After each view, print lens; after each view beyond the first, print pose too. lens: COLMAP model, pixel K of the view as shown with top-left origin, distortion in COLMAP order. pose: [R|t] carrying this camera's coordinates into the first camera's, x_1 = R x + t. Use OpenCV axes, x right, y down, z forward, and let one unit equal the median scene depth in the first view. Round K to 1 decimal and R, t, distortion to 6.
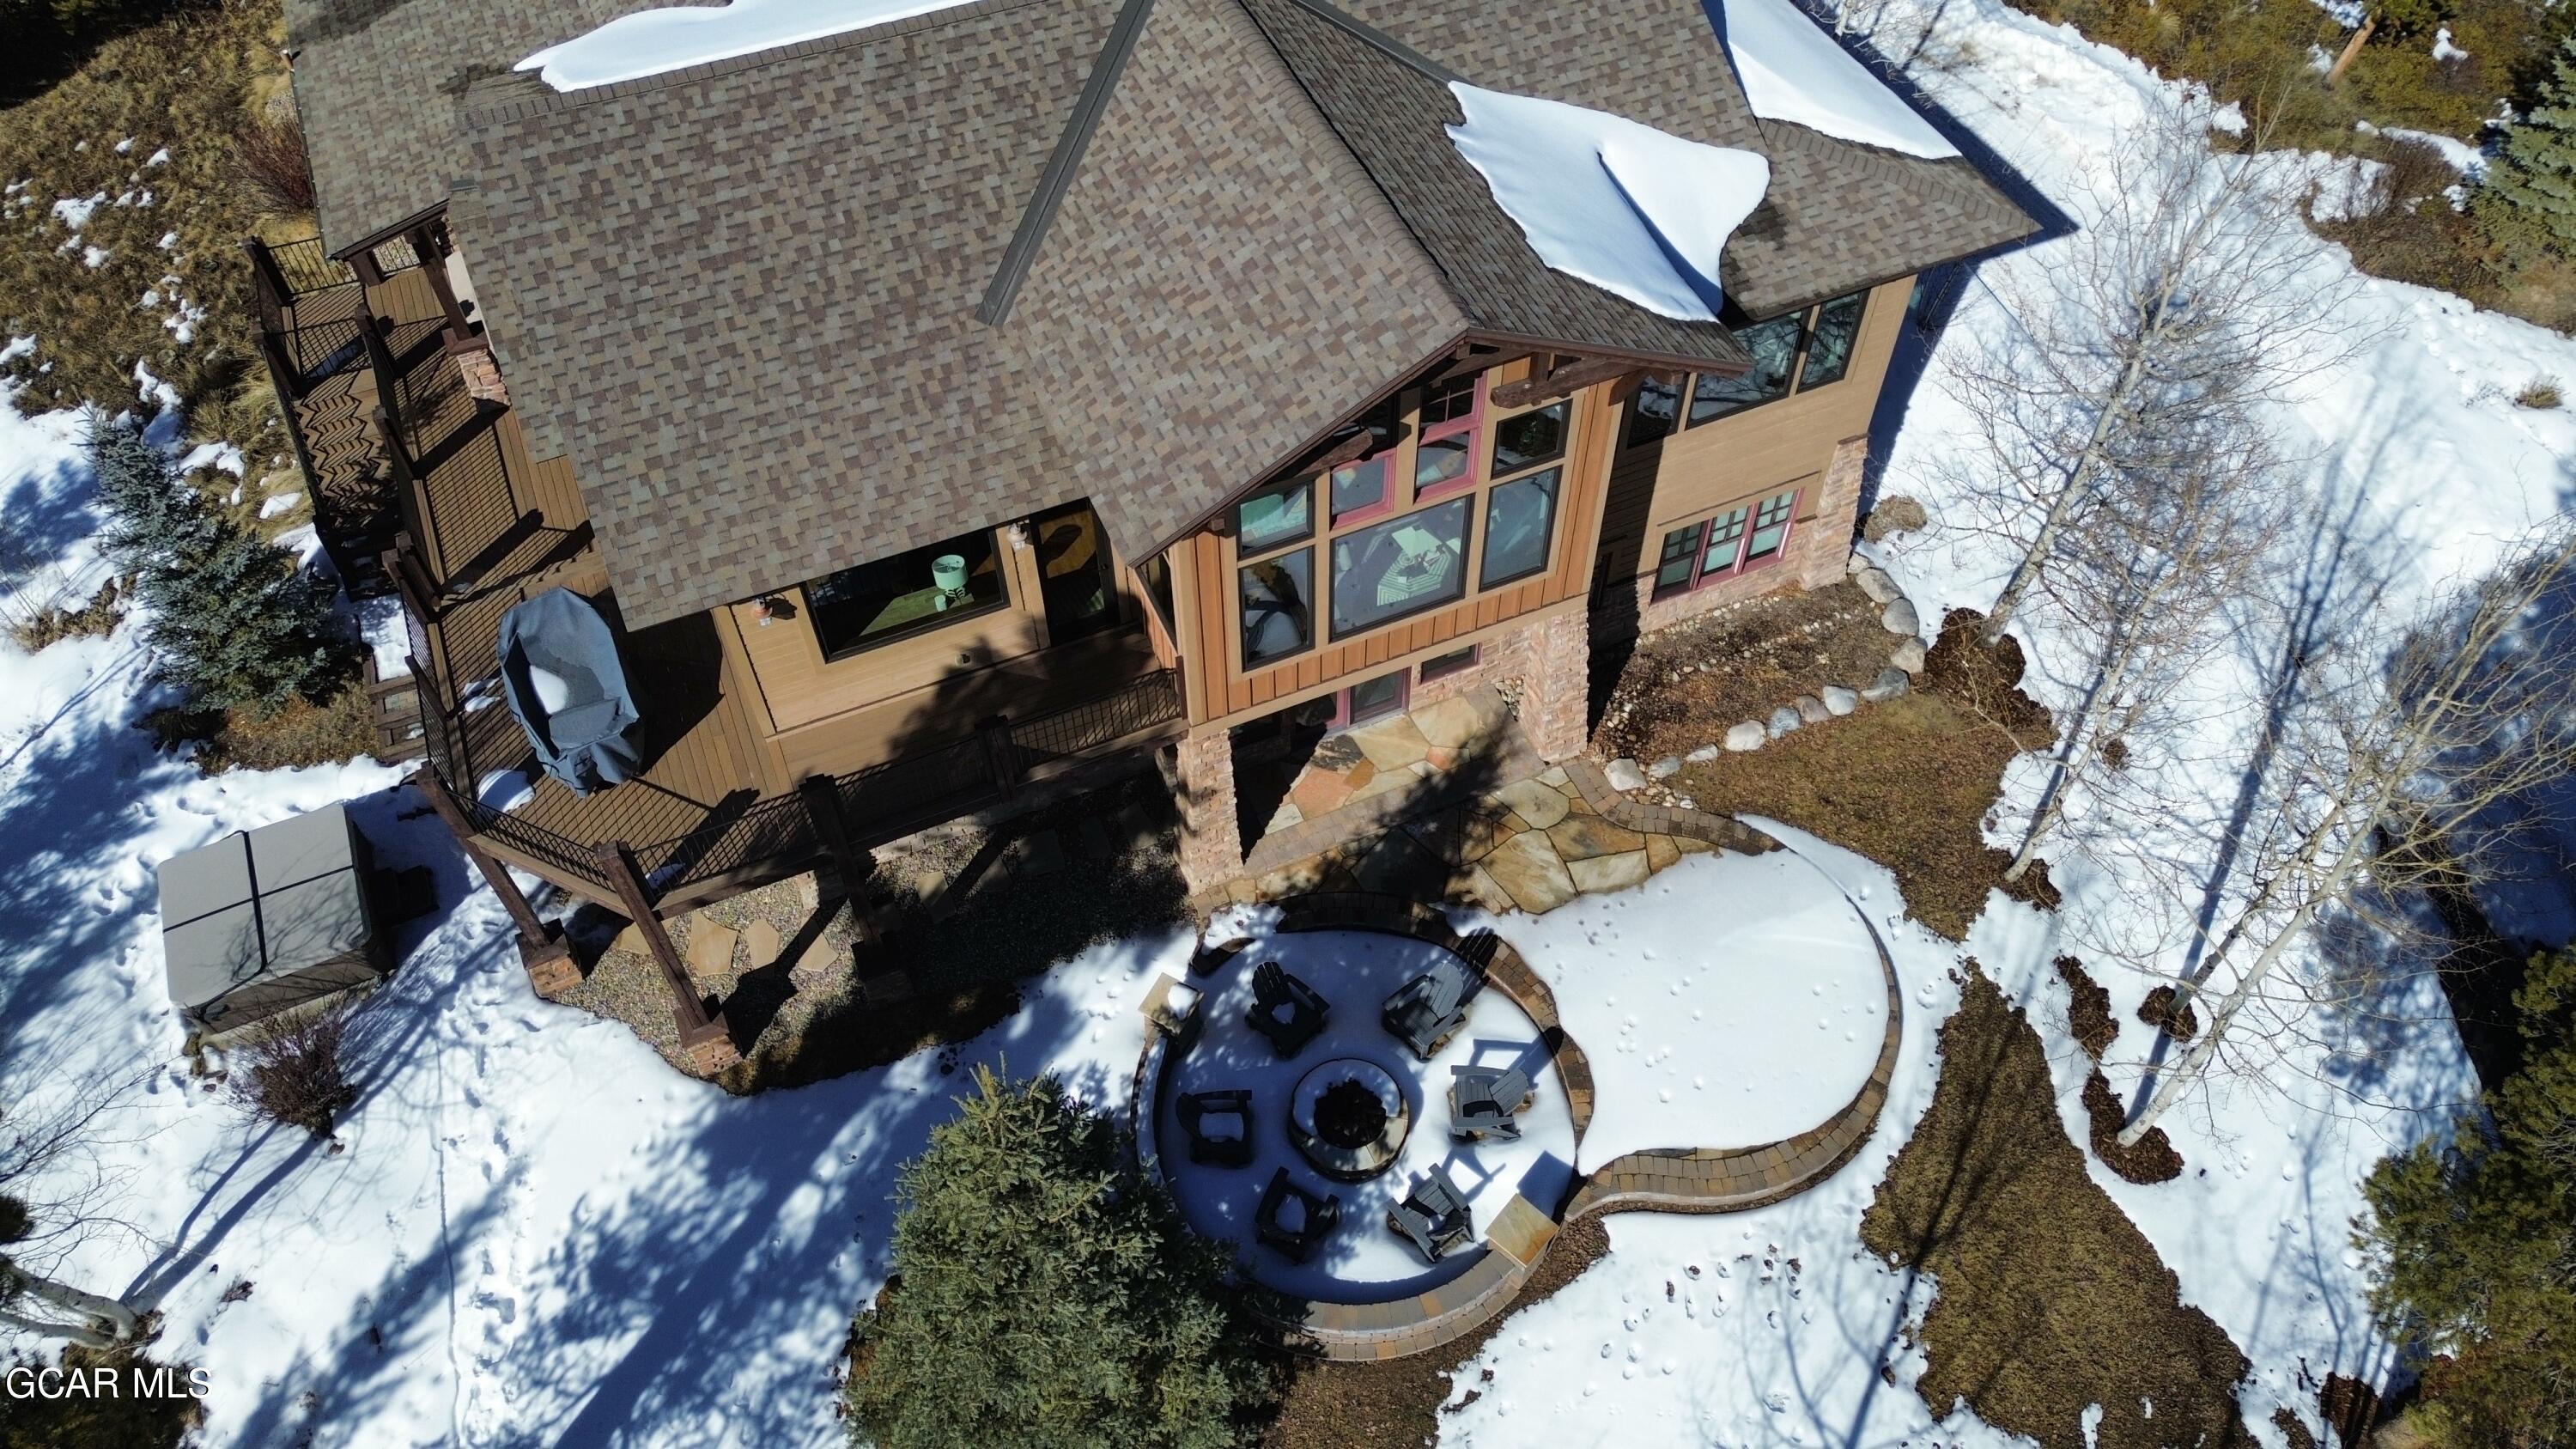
lens RADIAL K [[1792.8, 0, 1343.0], [0, 1792.8, 798.3], [0, 0, 1]] dist [0.054572, 0.001605]
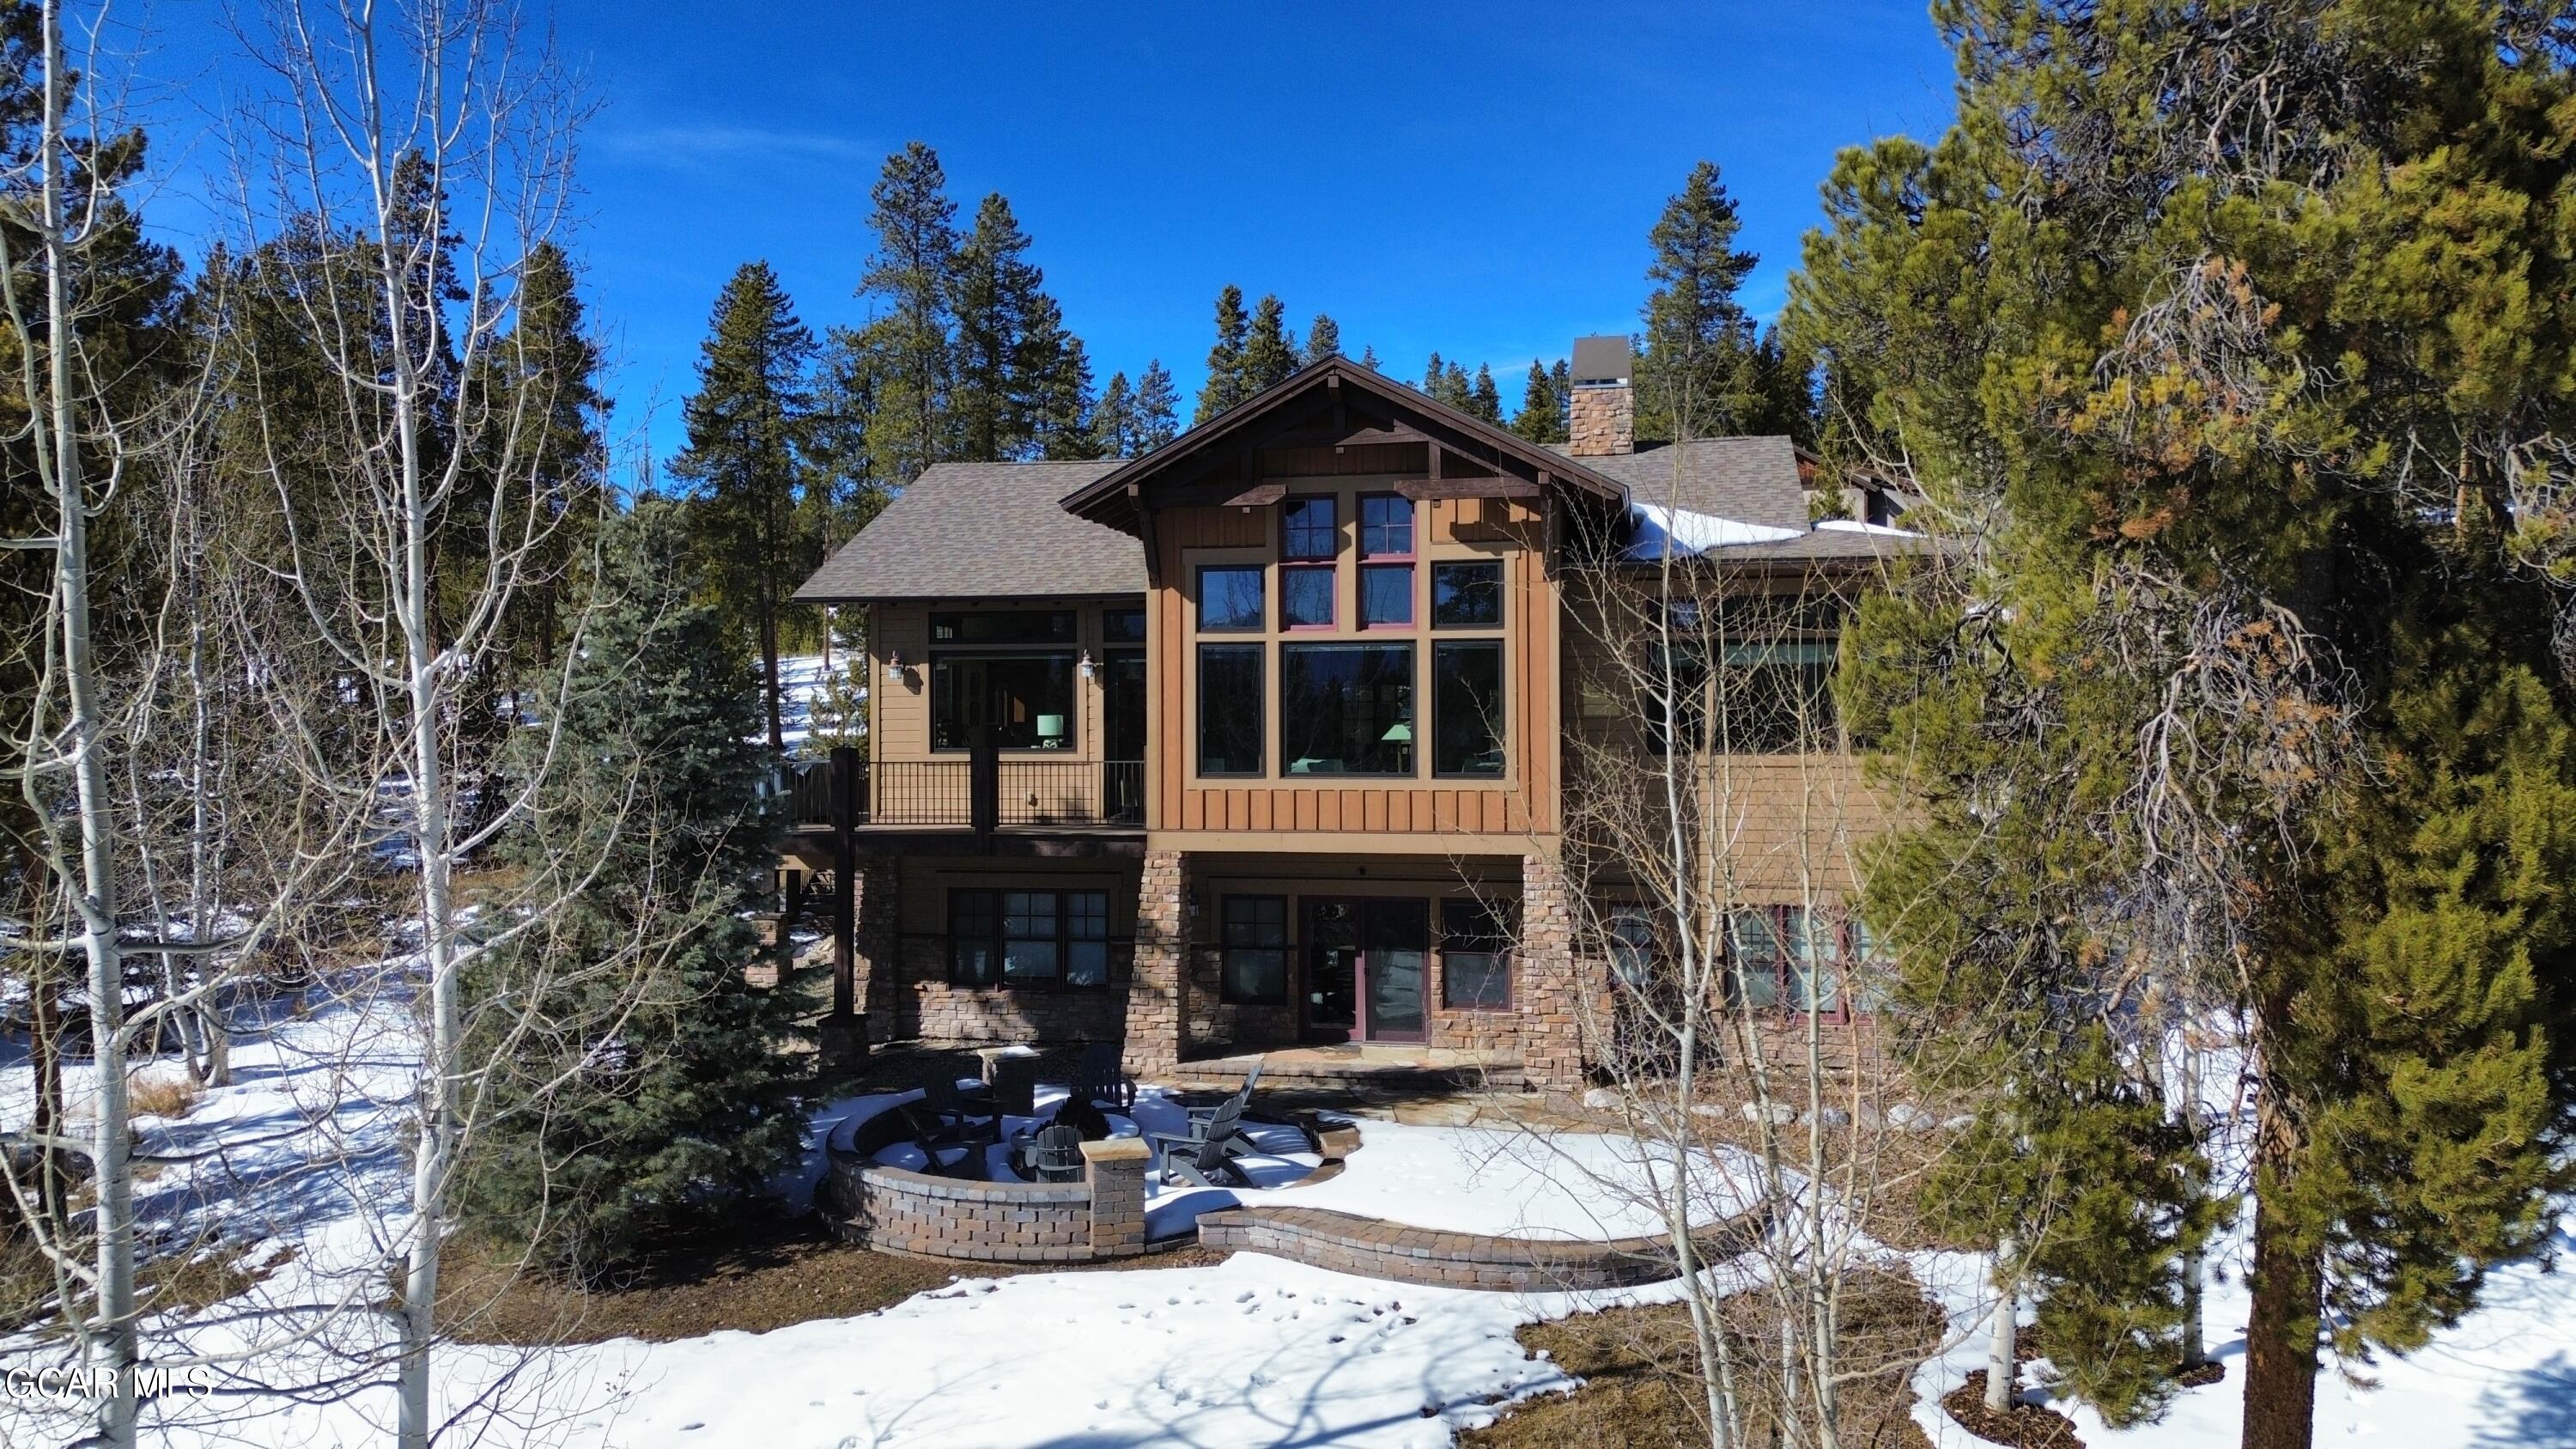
lens RADIAL K [[1801.2, 0, 1243.1], [0, 1801.2, 718.3], [0, 0, 1]] dist [0.048206, -0.001125]
pose [[0.805467, -0.022734, -0.592205, 0.601102], [-0.476802, 0.568606, -0.670334, 0.613430], [0.351971, 0.822296, 0.447154, 0.459801]]
